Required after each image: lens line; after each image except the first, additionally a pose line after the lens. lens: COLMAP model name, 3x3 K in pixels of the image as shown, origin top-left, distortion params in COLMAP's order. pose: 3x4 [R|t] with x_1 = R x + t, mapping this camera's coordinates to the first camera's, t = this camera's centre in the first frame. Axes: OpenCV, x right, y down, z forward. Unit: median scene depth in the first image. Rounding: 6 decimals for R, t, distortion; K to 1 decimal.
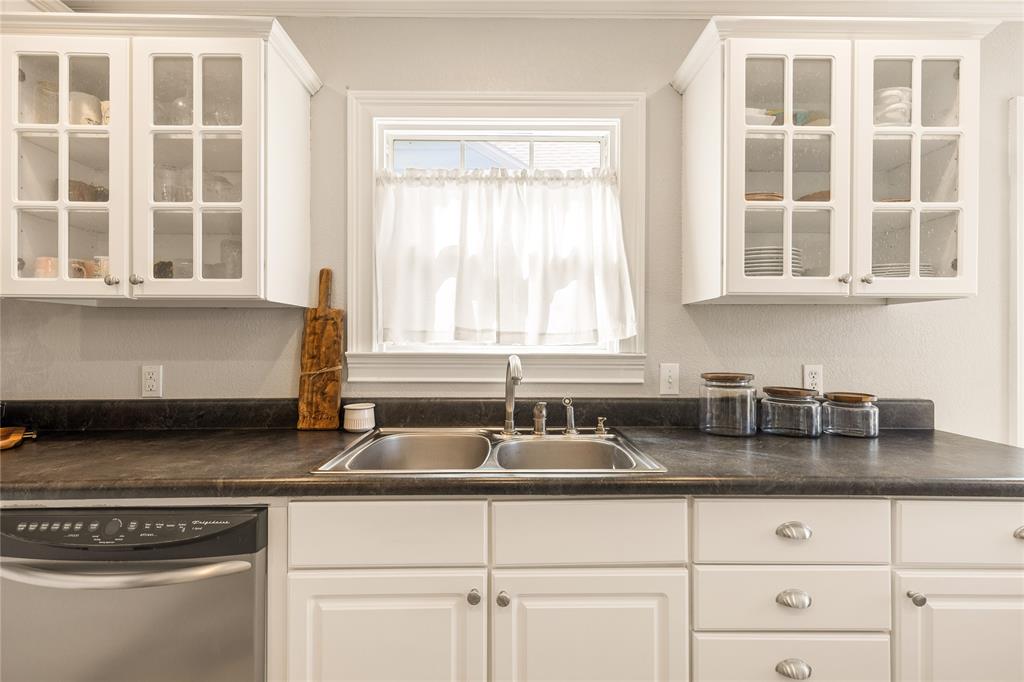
lens RADIAL K [[463.7, 0, 511.4], [0, 463.7, 340.5], [0, 0, 1]] dist [0.004702, 0.000316]
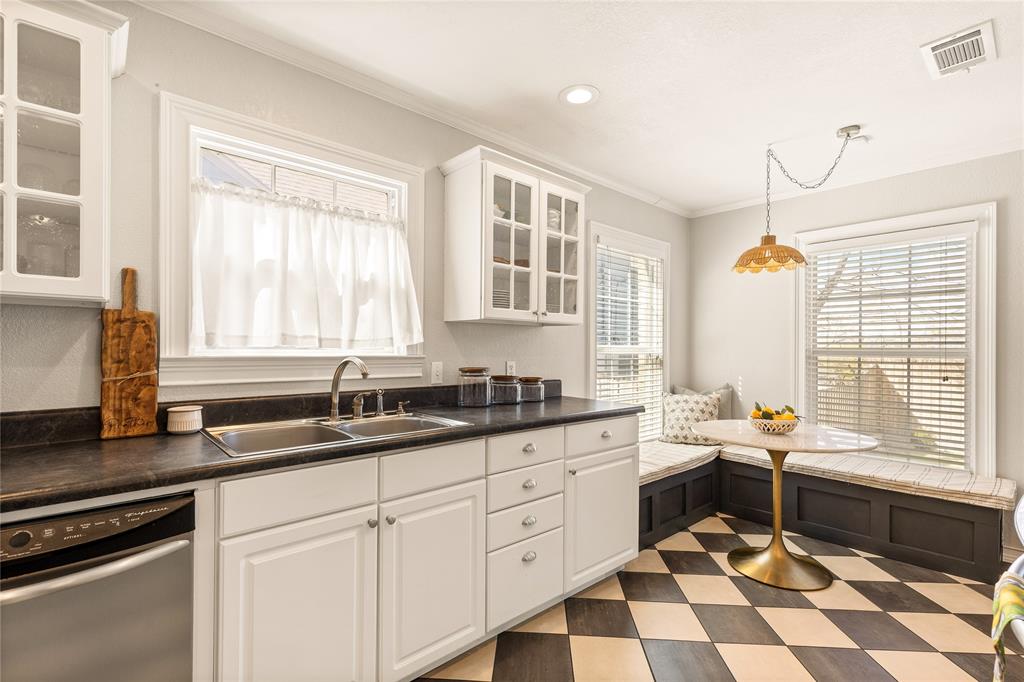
lens RADIAL K [[463.7, 0, 505.3], [0, 463.7, 346.8], [0, 0, 1]] dist [0.004702, 0.000316]
pose [[0.757192, 0.004767, 0.653175, -0.477128], [-0.008630, 0.999959, 0.002706, -0.003590], [-0.653135, -0.007686, 0.757202, -0.243832]]
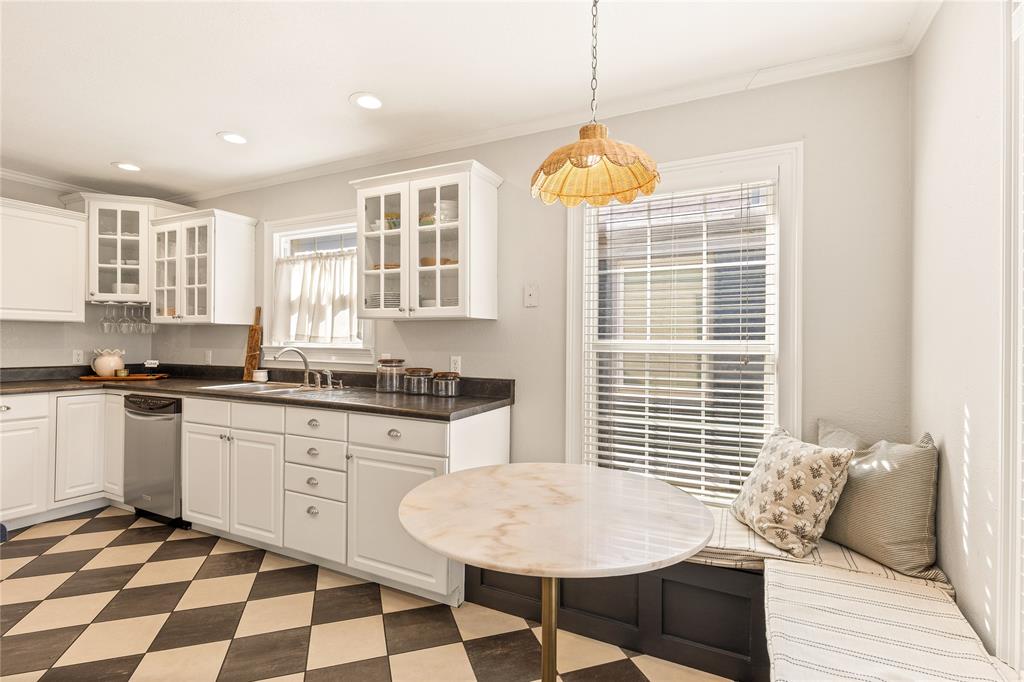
lens RADIAL K [[463.7, 0, 503.6], [0, 463.7, 340.4], [0, 0, 1]] dist [0.004702, 0.000316]
pose [[0.896159, 0.004156, -0.443714, 1.703948], [-0.003184, 0.999991, 0.002935, -0.011126], [0.443722, -0.001217, 0.896164, -0.453846]]
